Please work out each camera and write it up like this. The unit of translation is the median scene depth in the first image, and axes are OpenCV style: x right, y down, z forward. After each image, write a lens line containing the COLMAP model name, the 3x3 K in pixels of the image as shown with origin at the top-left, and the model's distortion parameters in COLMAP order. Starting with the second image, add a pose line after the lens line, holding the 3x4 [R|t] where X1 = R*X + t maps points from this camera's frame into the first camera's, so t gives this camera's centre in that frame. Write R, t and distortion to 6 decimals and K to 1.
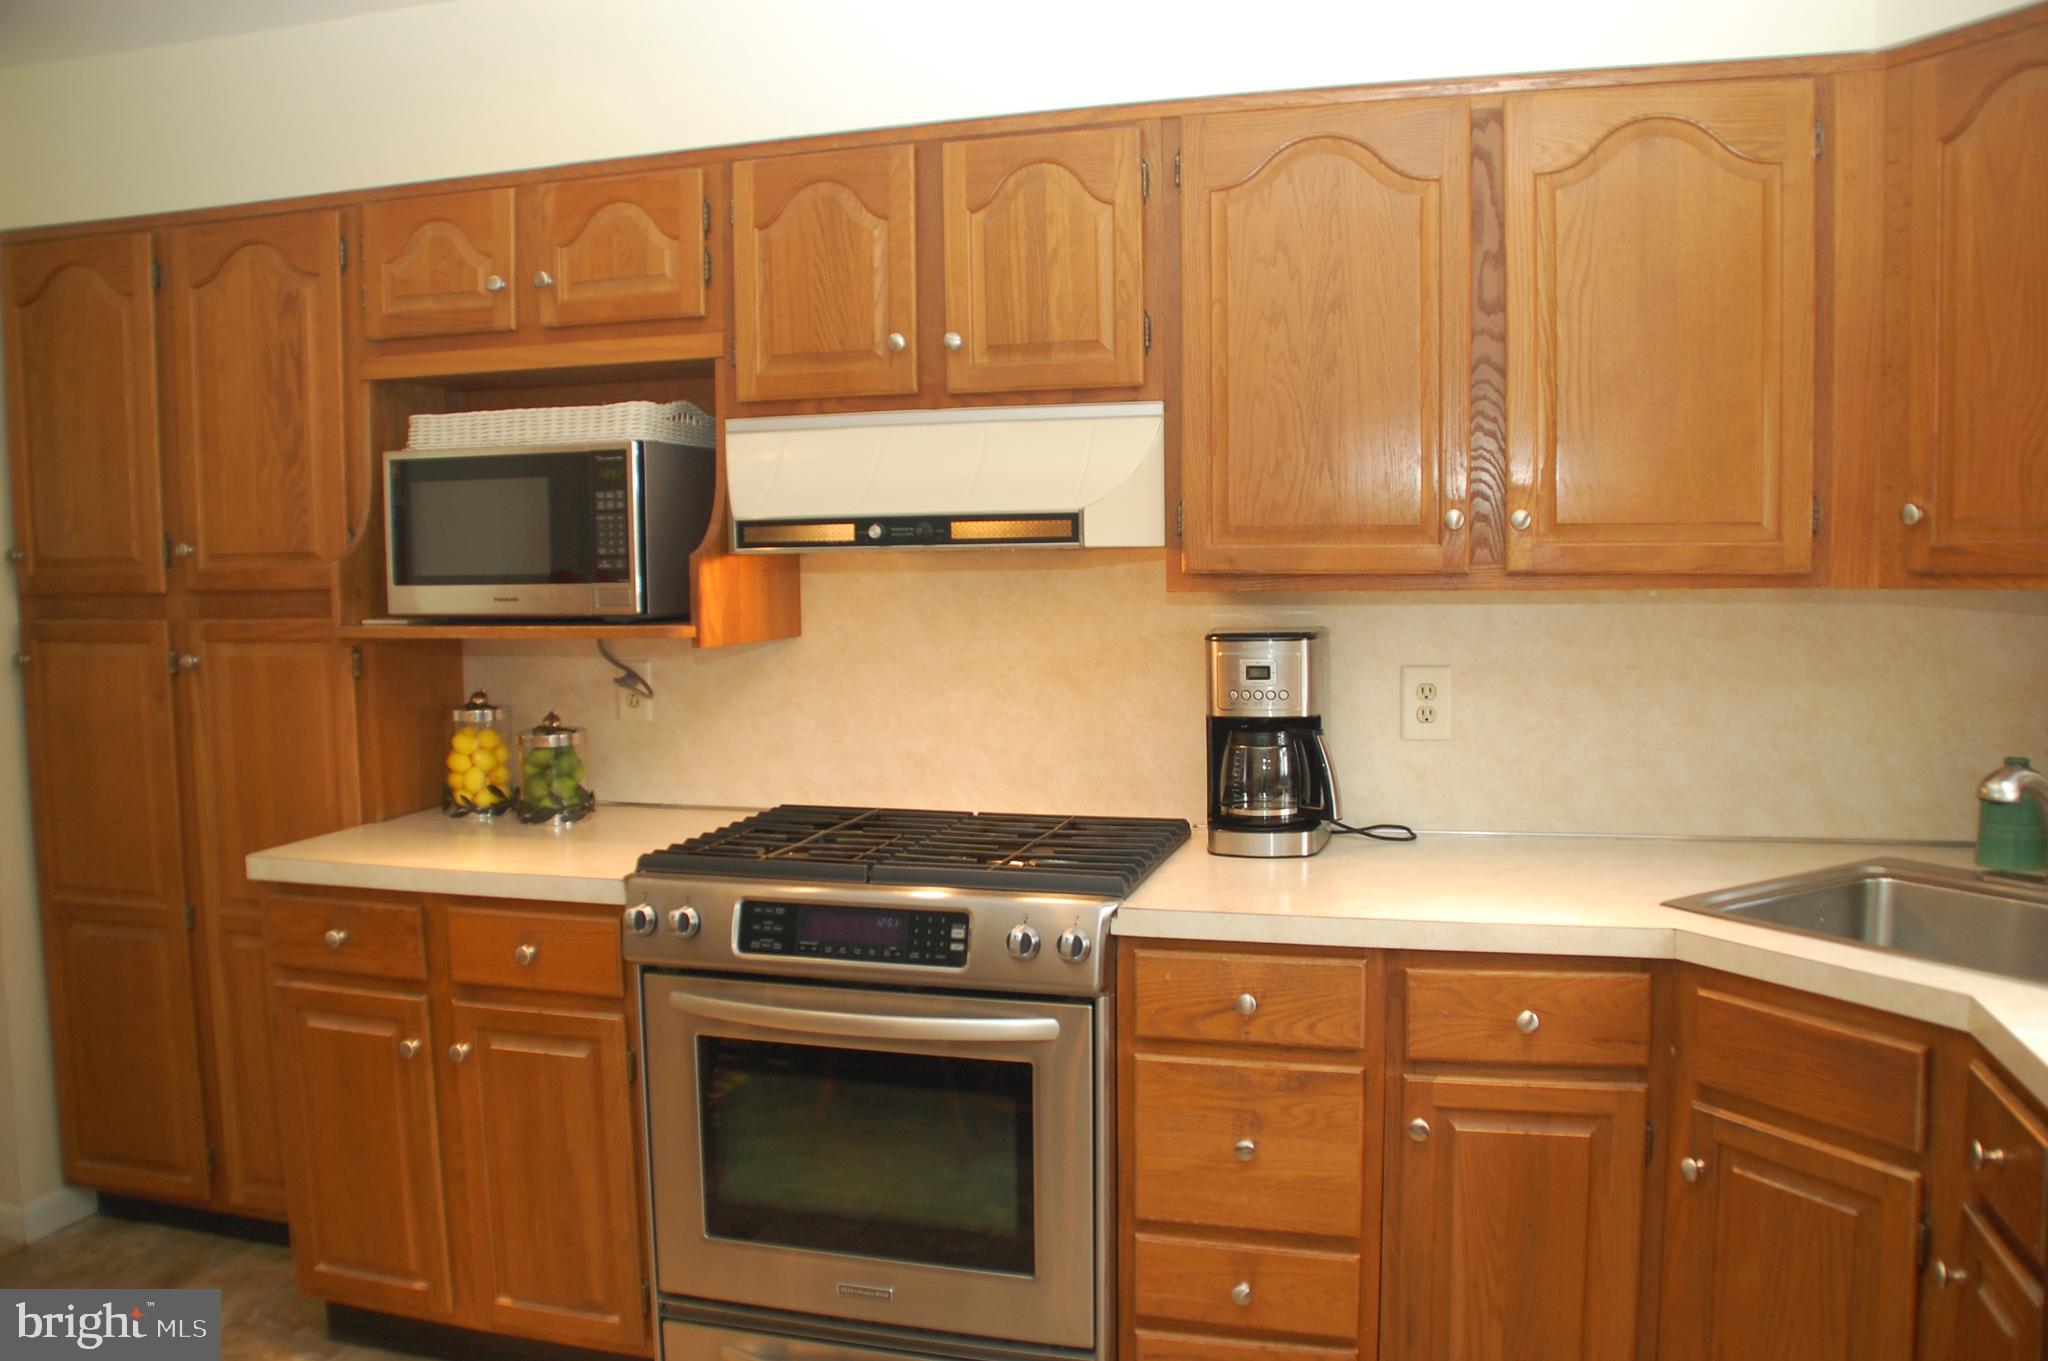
lens RADIAL K [[1602.9, 0, 1043.3], [0, 1602.9, 698.2], [0, 0, 1]] dist [-0.166278, 0.113950]
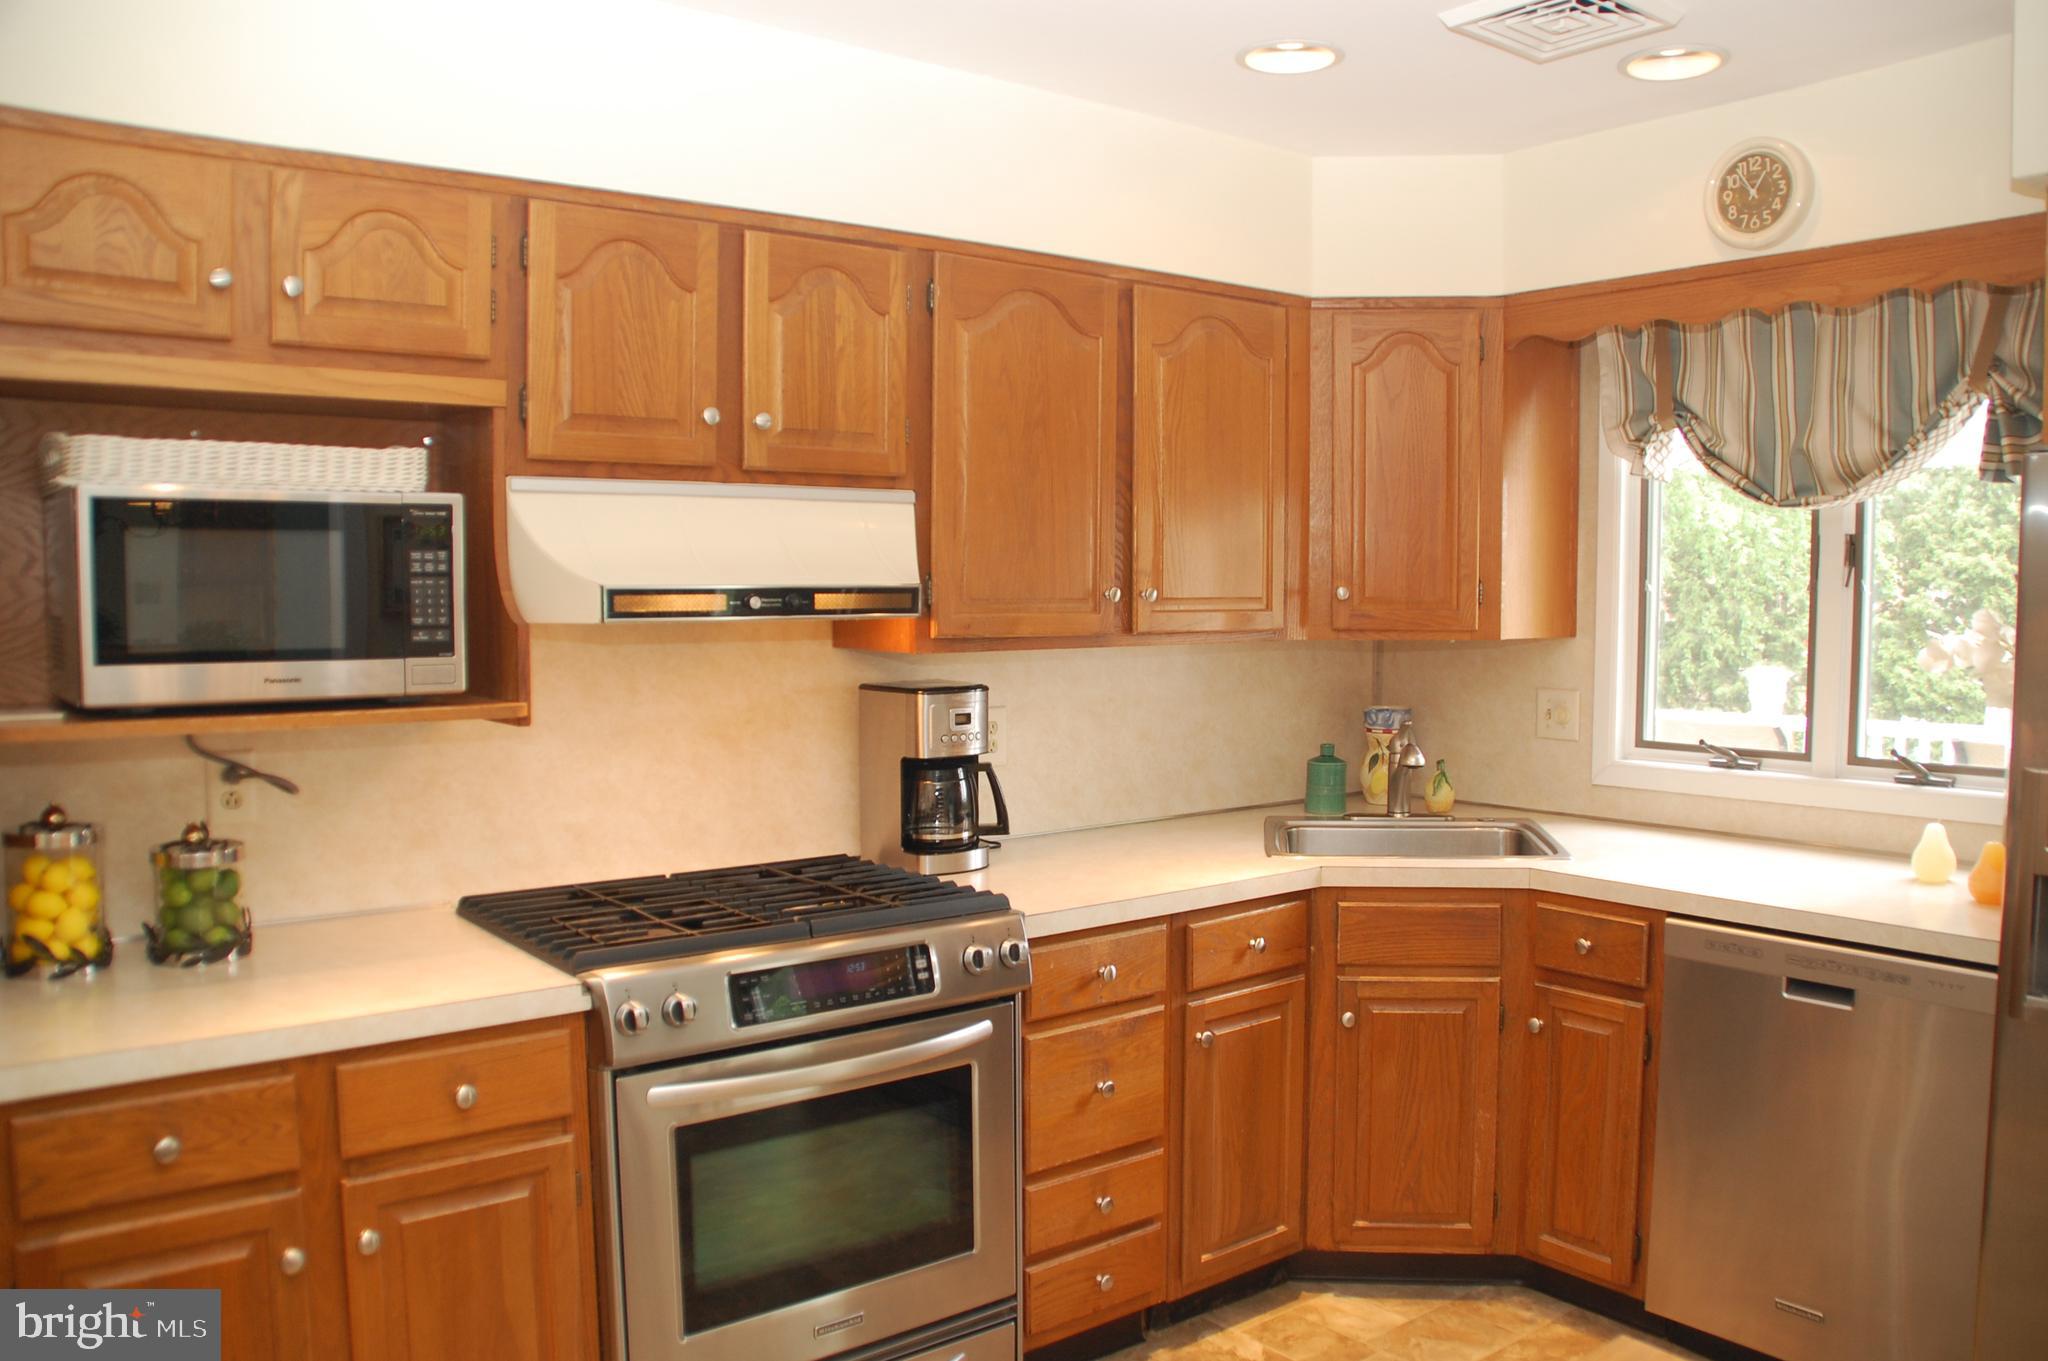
lens RADIAL K [[1602.9, 0, 1043.3], [0, 1602.9, 698.2], [0, 0, 1]] dist [-0.166278, 0.113950]
pose [[0.584435, -0.044613, 0.810213, -0.808425], [0.064809, 0.997864, 0.008196, -0.037585], [-0.808848, 0.047719, 0.586078, 0.239988]]
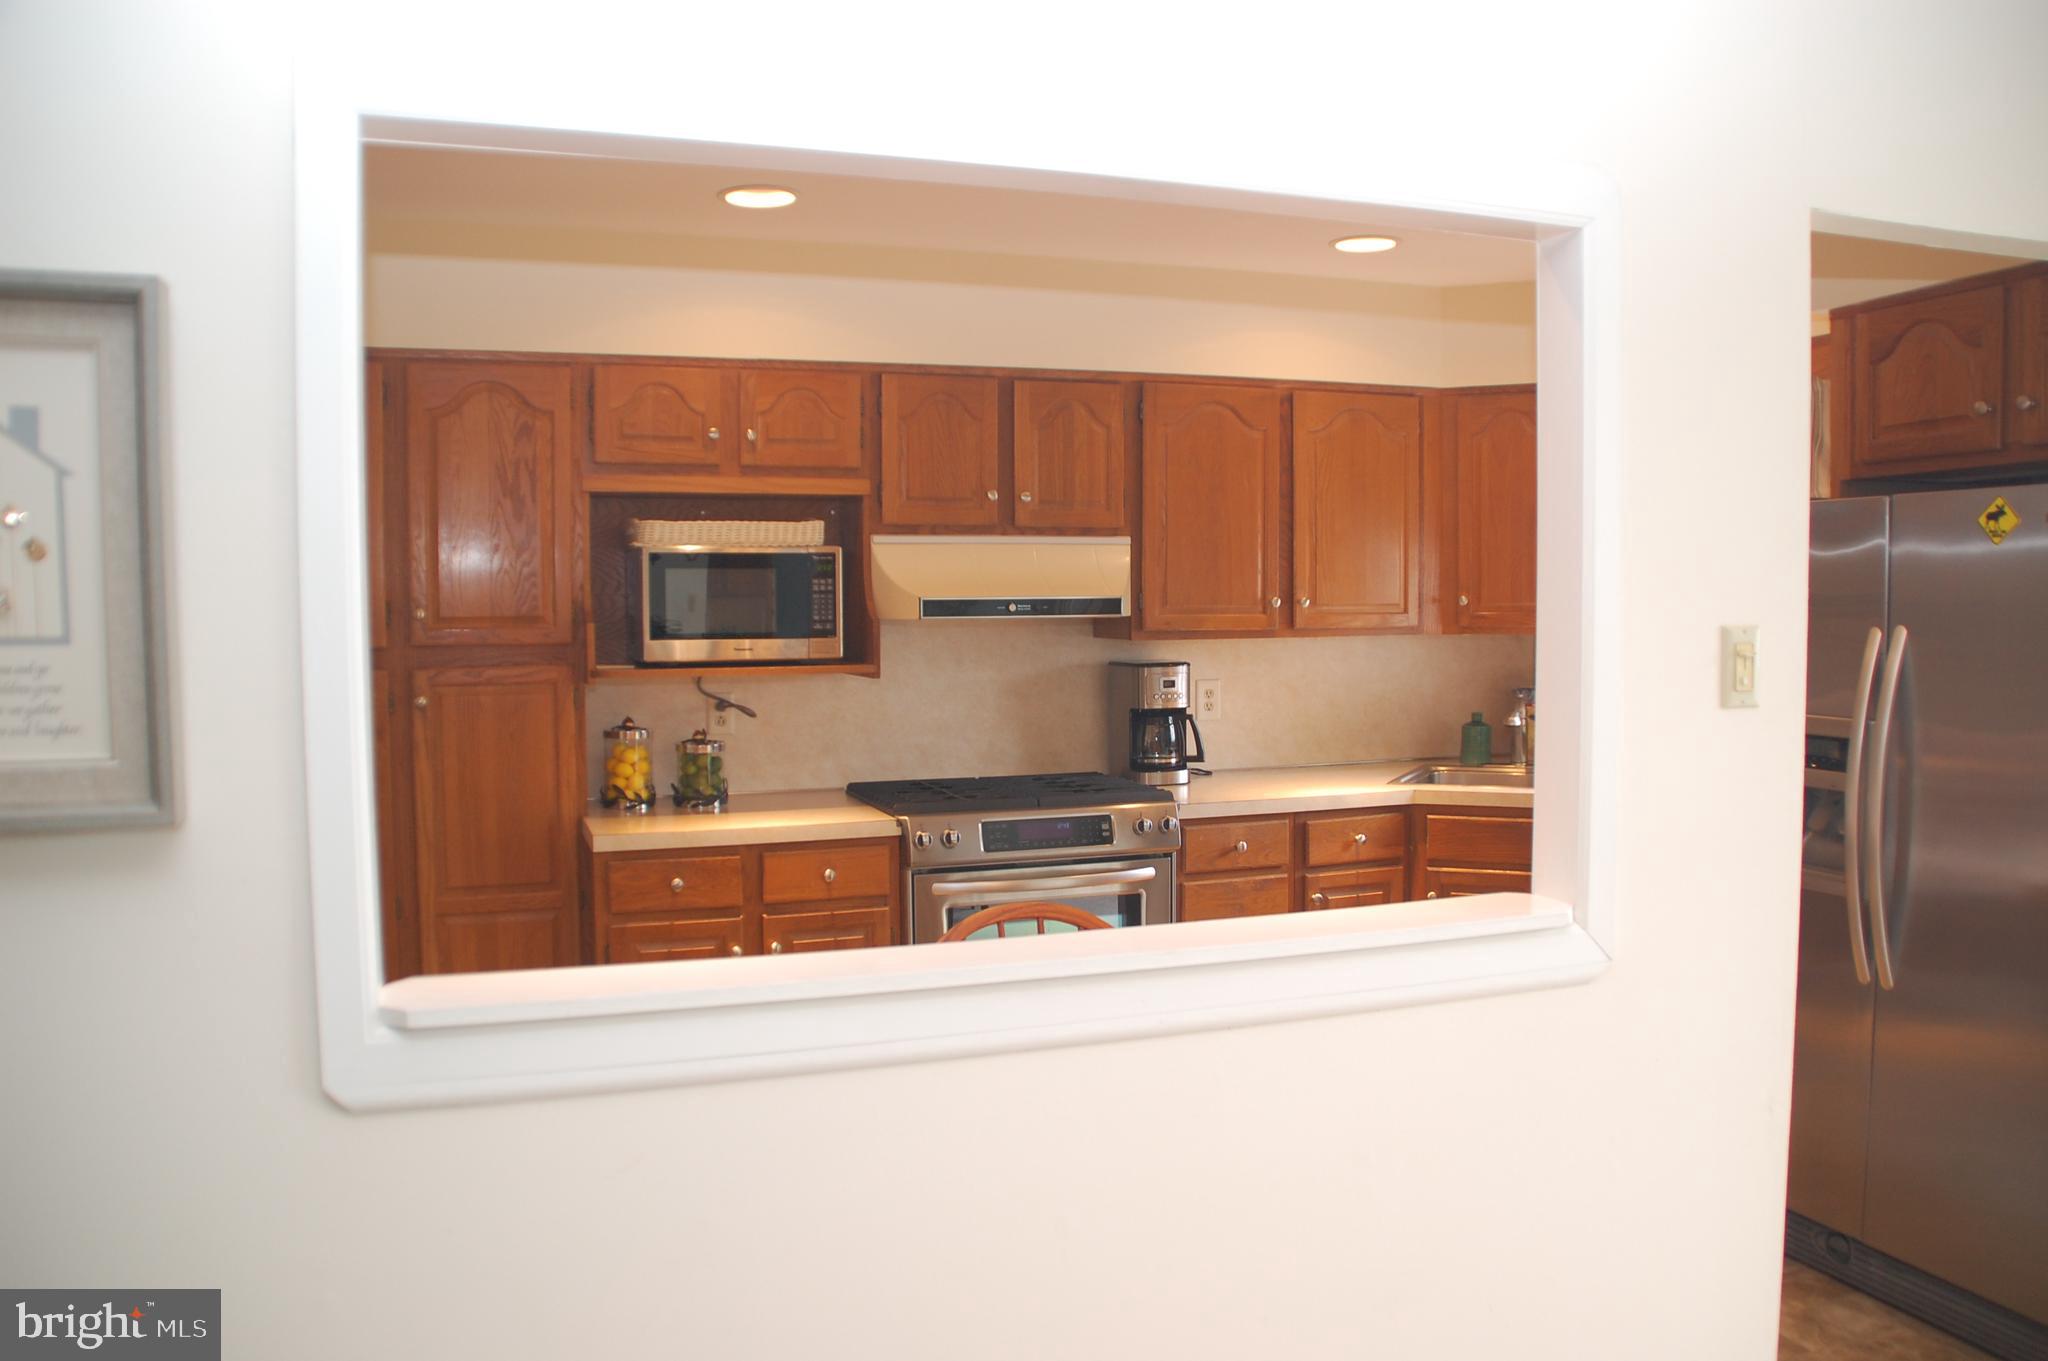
lens RADIAL K [[1602.9, 0, 1043.3], [0, 1602.9, 698.2], [0, 0, 1]] dist [-0.166278, 0.113950]
pose [[0.806896, -0.030154, 0.589924, -1.073296], [0.049770, 0.998616, -0.017031, 0.024532], [-0.588593, 0.043102, 0.807279, -0.407364]]
